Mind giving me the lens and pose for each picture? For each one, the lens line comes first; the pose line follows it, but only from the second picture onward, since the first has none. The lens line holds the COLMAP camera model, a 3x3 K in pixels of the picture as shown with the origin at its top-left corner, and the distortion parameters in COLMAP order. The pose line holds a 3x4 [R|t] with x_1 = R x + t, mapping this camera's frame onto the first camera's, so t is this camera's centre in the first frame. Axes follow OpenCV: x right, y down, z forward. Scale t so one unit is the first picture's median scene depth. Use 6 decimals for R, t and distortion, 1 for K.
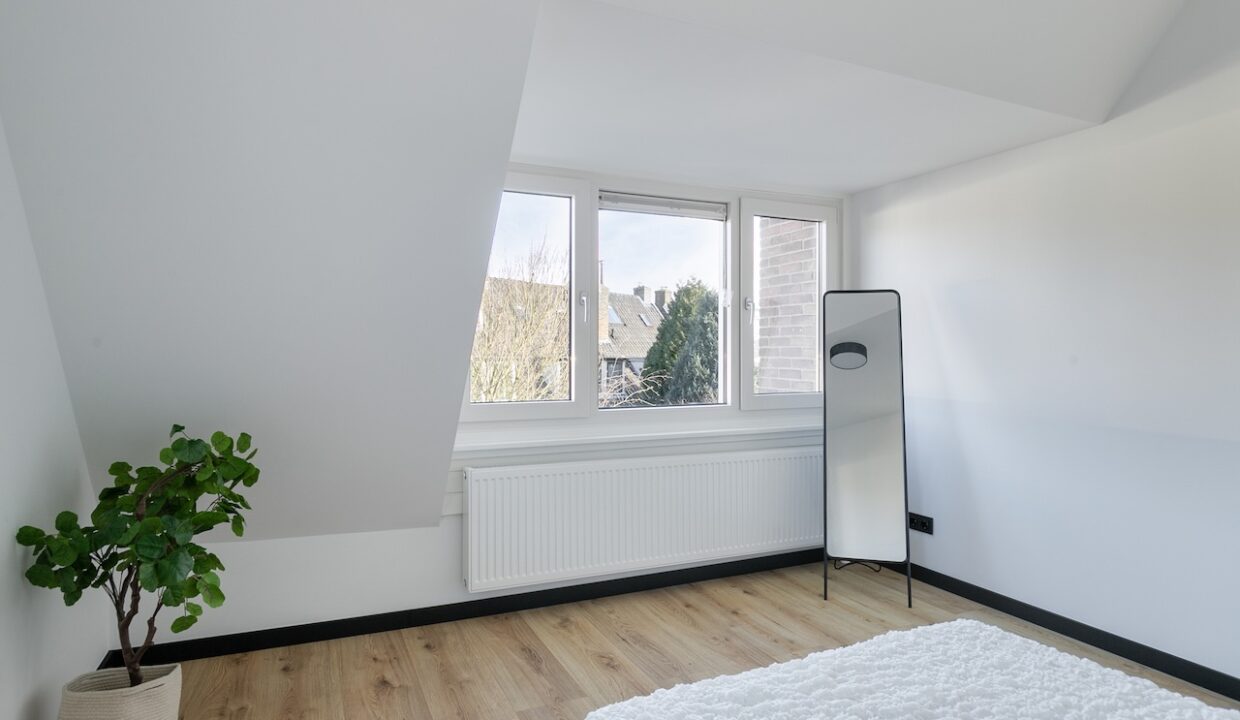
lens RADIAL K [[669.0, 0, 625.6], [0, 669.0, 342.3], [0, 0, 1]] dist [-0.003269, -0.001283]
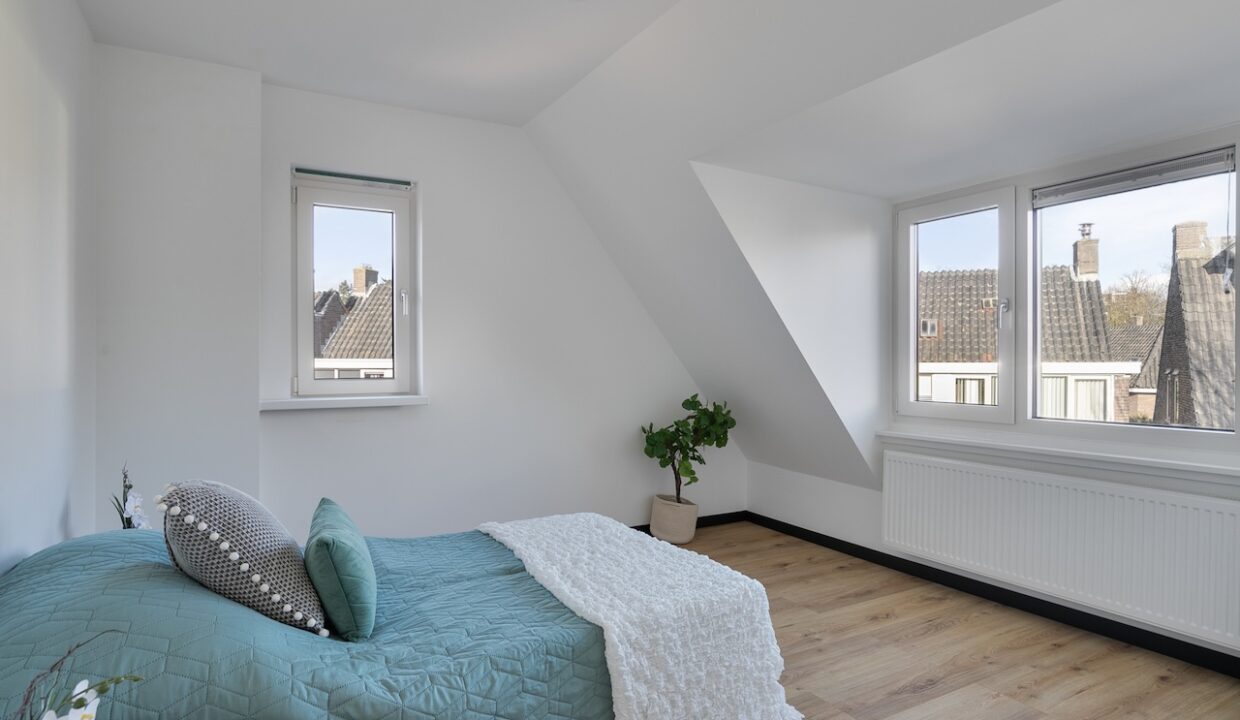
lens RADIAL K [[669.0, 0, 625.7], [0, 669.0, 353.6], [0, 0, 1]] dist [-0.003269, -0.001283]
pose [[0.116990, -0.003427, -0.993127, 0.981960], [0.019389, 0.999811, -0.001166, -0.003058], [0.992944, -0.019120, 0.117034, 0.363602]]
